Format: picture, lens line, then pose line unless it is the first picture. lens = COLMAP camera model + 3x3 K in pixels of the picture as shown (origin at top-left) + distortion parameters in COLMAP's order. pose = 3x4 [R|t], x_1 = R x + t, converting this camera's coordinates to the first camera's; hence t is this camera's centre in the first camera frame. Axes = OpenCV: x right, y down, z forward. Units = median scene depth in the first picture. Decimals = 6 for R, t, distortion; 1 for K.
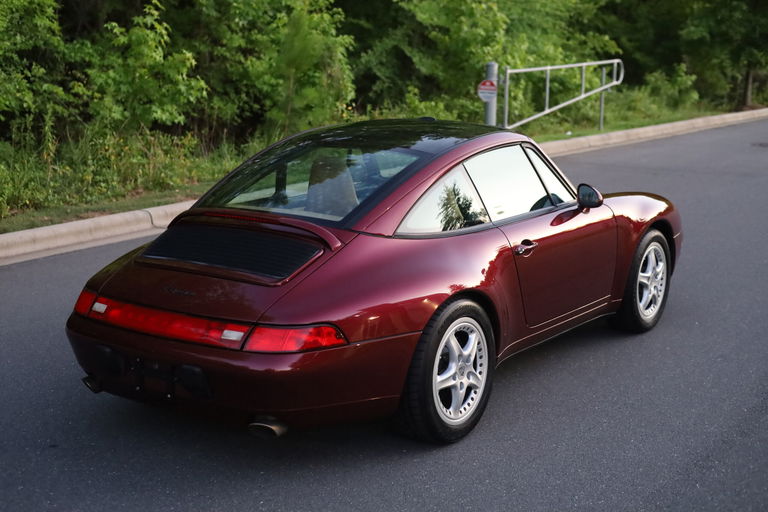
lens RADIAL K [[1185.3, 0, 384.0], [0, 1185.3, 256.0], [0, 0, 1]] dist [0.272550, -0.923573]
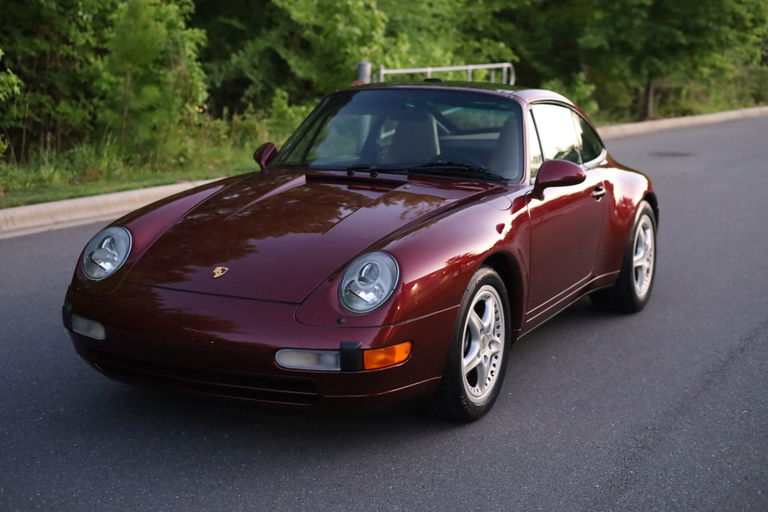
lens RADIAL K [[1142.2, 0, 385.5], [0, 1142.2, 281.2], [0, 0, 1]] dist [0.130070, -0.012634]
pose [[0.998400, -0.010042, 0.055648, 0.050647], [0.009676, 0.999930, 0.006834, -0.001125], [-0.055712, -0.006285, 0.998427, 0.115479]]
